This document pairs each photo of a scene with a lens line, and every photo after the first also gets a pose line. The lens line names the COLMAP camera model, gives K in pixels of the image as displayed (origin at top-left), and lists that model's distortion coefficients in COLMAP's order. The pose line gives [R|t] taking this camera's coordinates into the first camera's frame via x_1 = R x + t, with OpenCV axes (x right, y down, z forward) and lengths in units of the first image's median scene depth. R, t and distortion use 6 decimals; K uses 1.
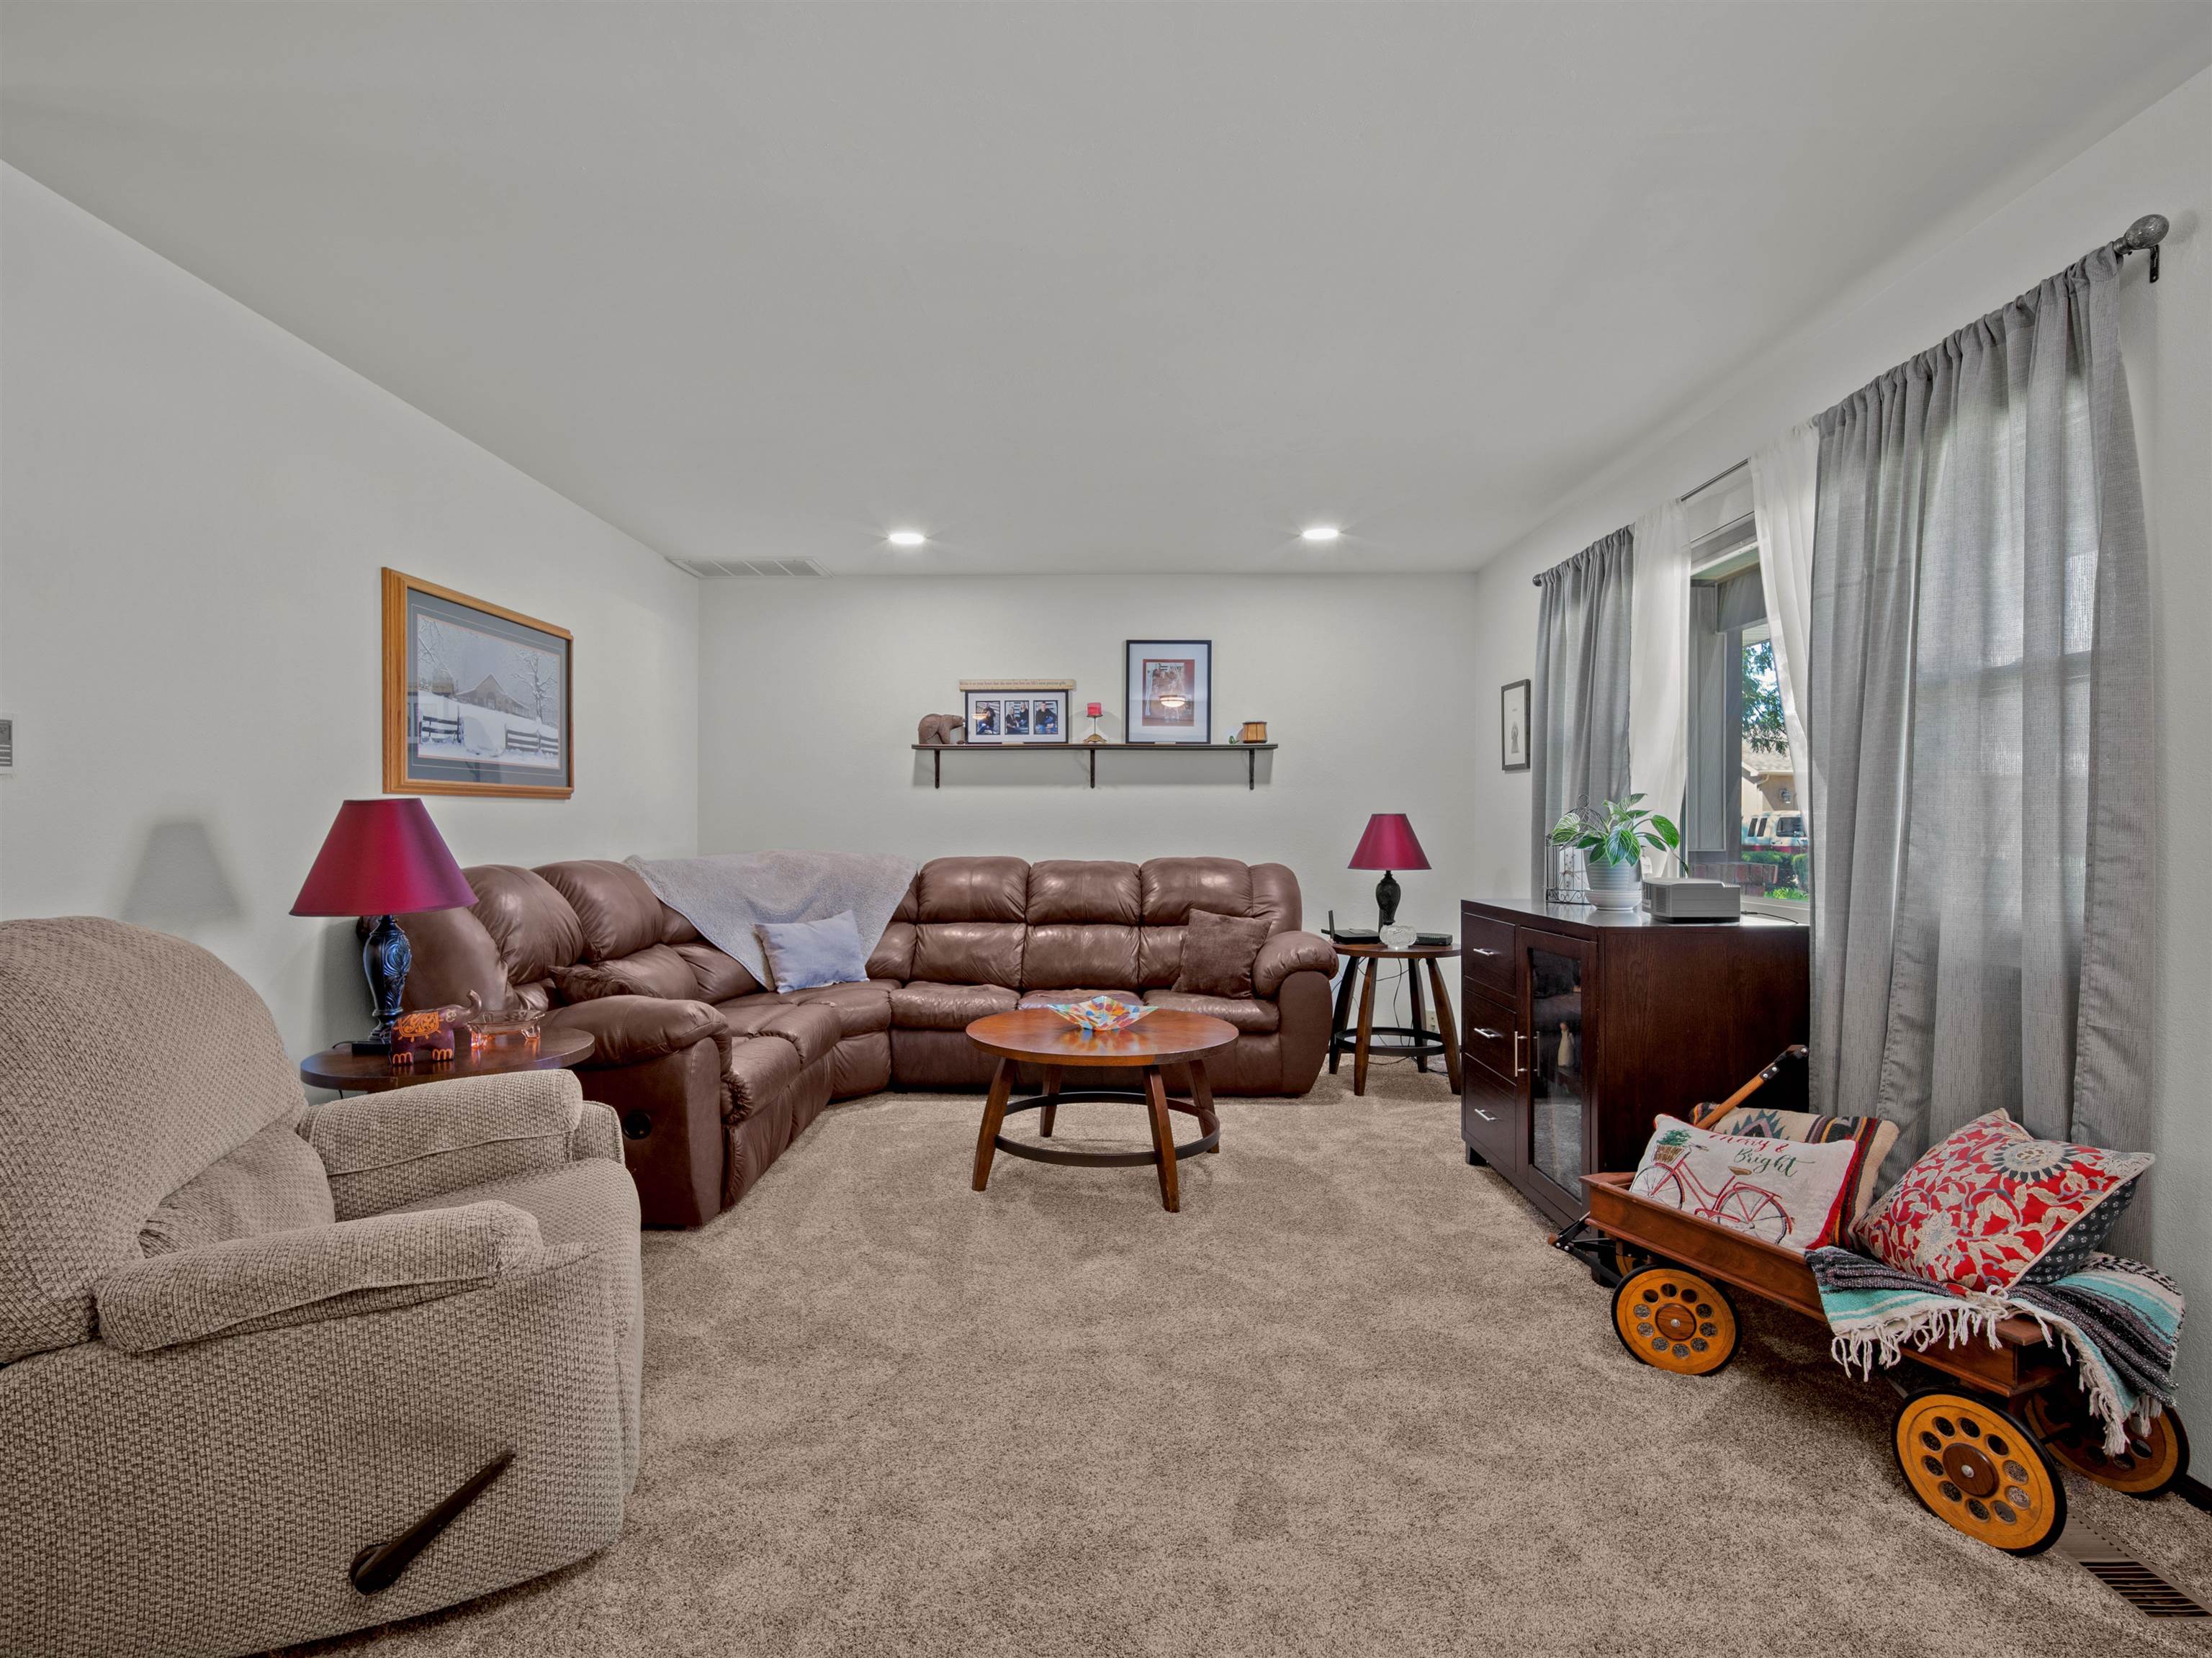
lens RADIAL K [[1115.1, 0, 1096.7], [0, 1115.1, 830.7], [0, 0, 1]] dist [-0.010012, 0.001003]
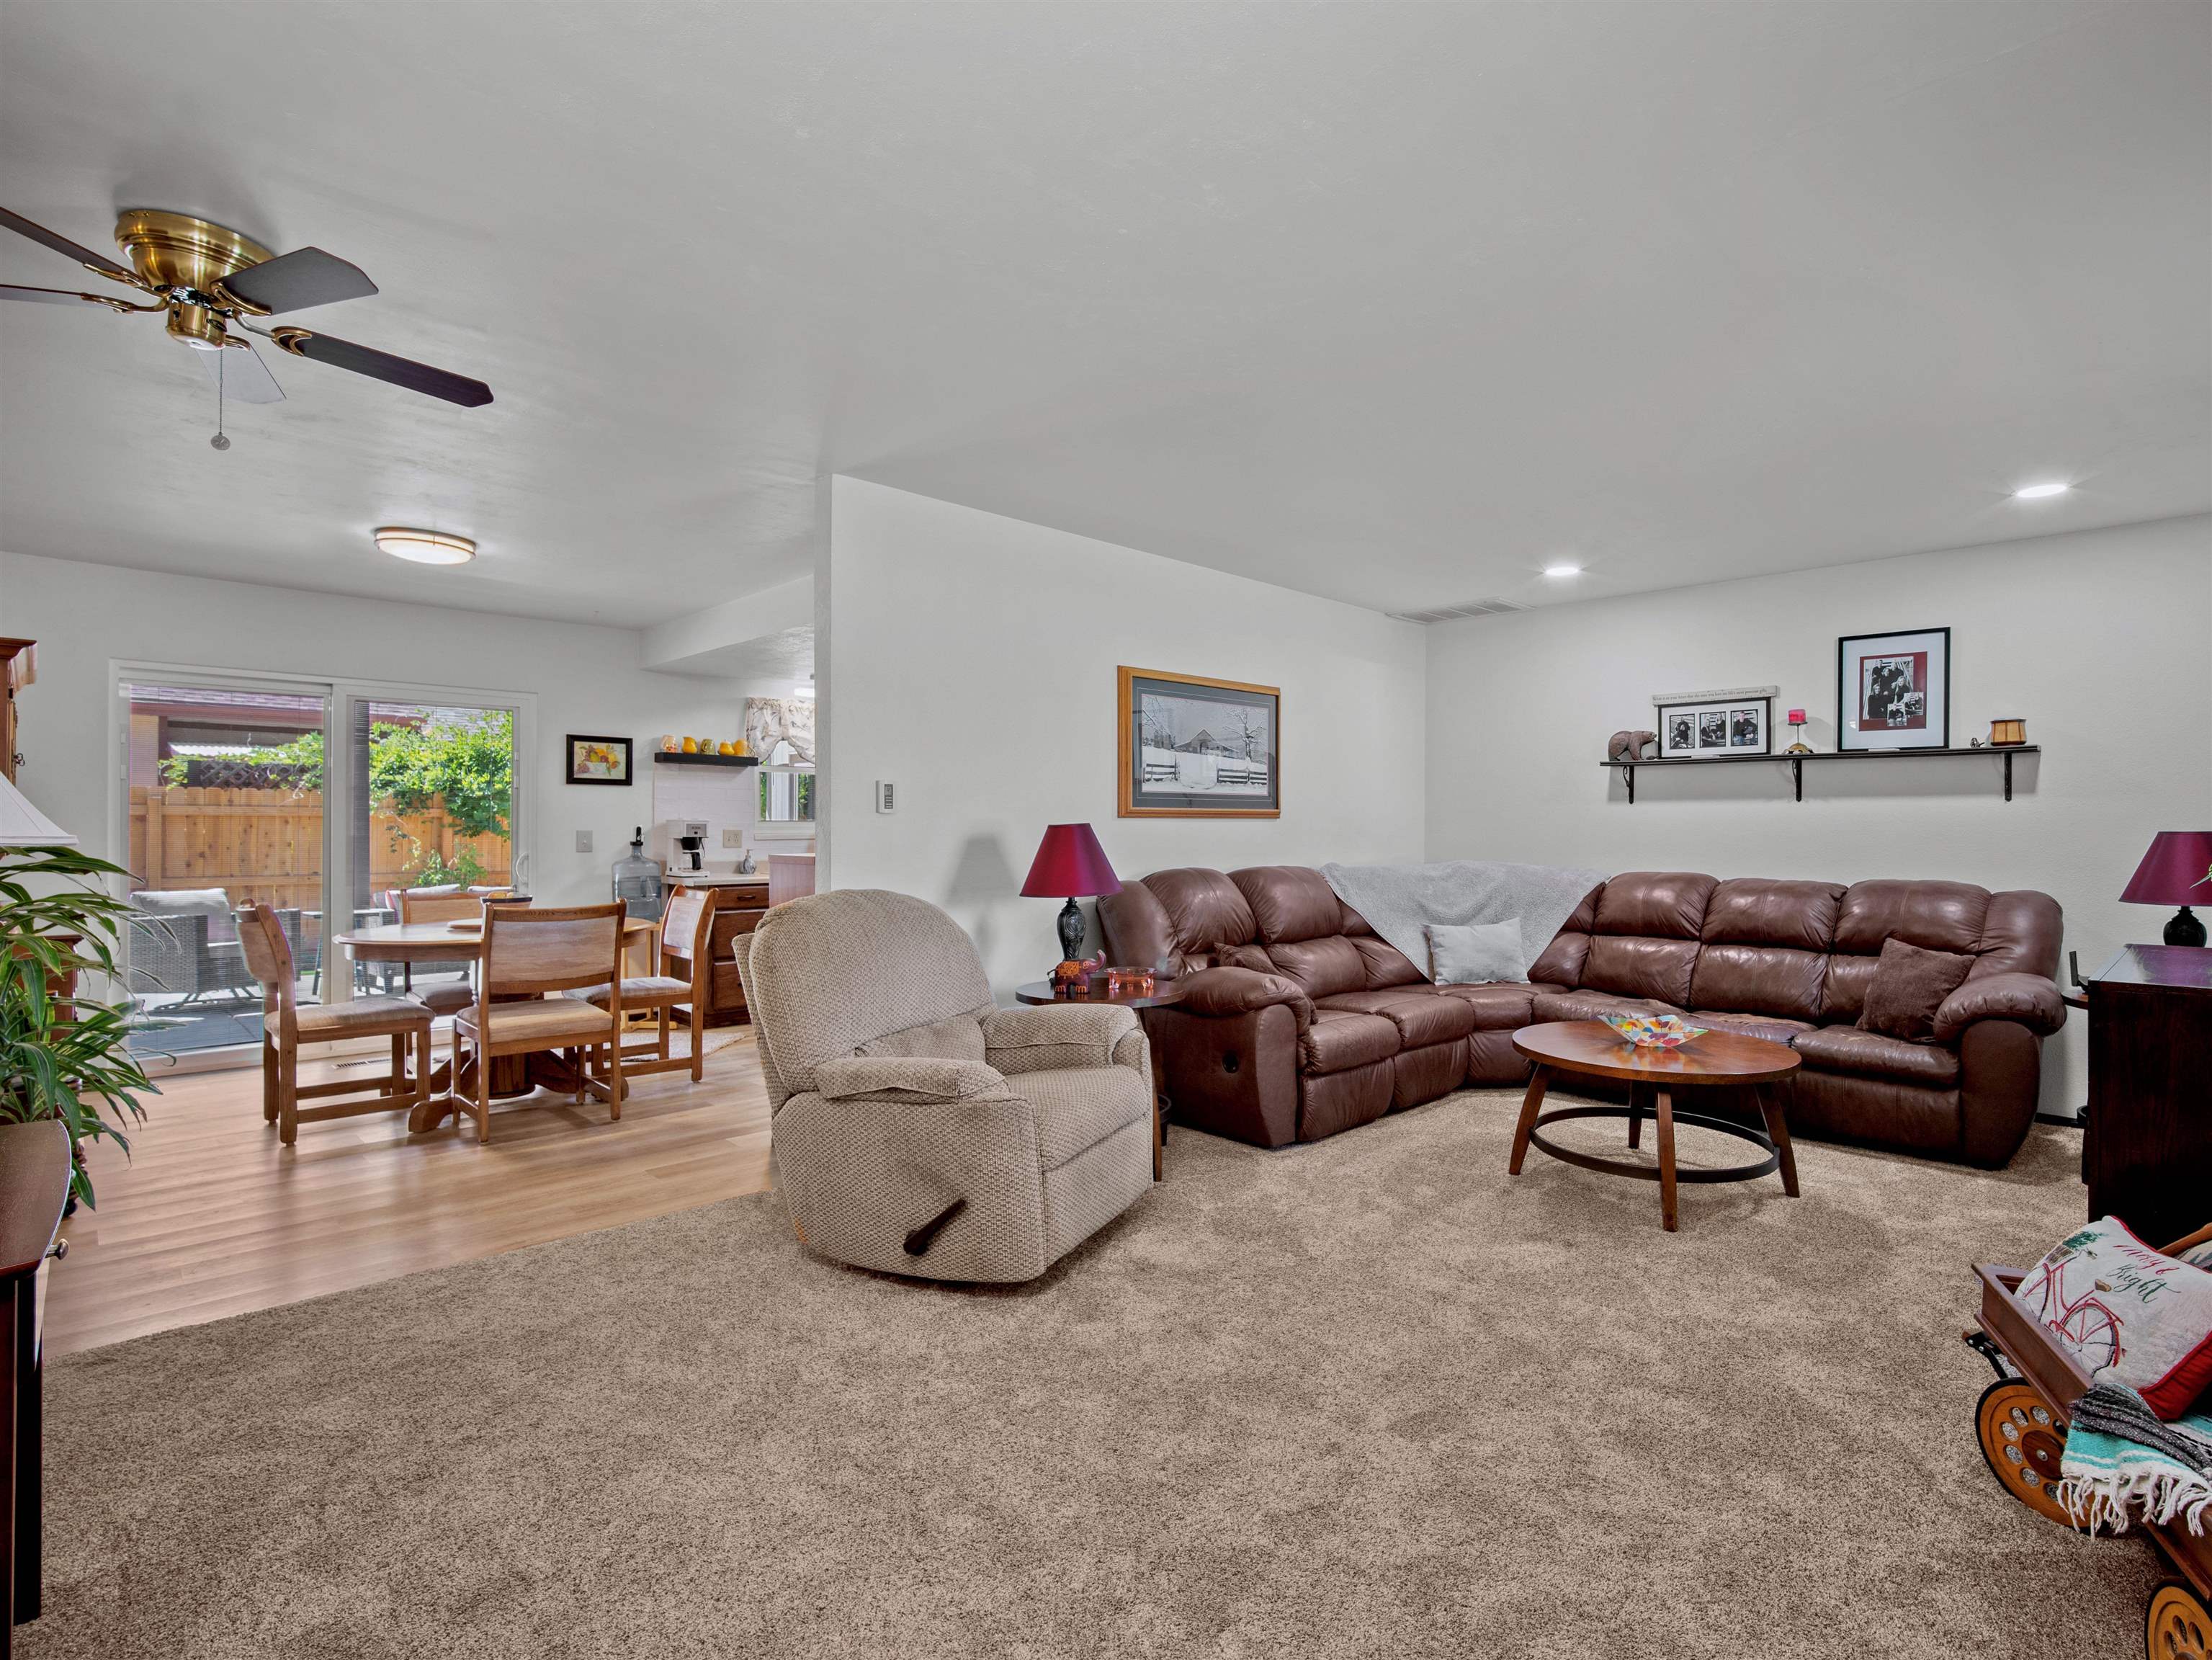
lens RADIAL K [[1098.8, 0, 1174.9], [0, 1098.8, 830.8], [0, 0, 1]] dist [-0.014671, 0.003834]
pose [[0.737392, 0.004528, -0.675450, 0.305092], [-0.008489, 0.999961, -0.002565, -0.009698], [0.675411, 0.007625, 0.737402, -0.024781]]
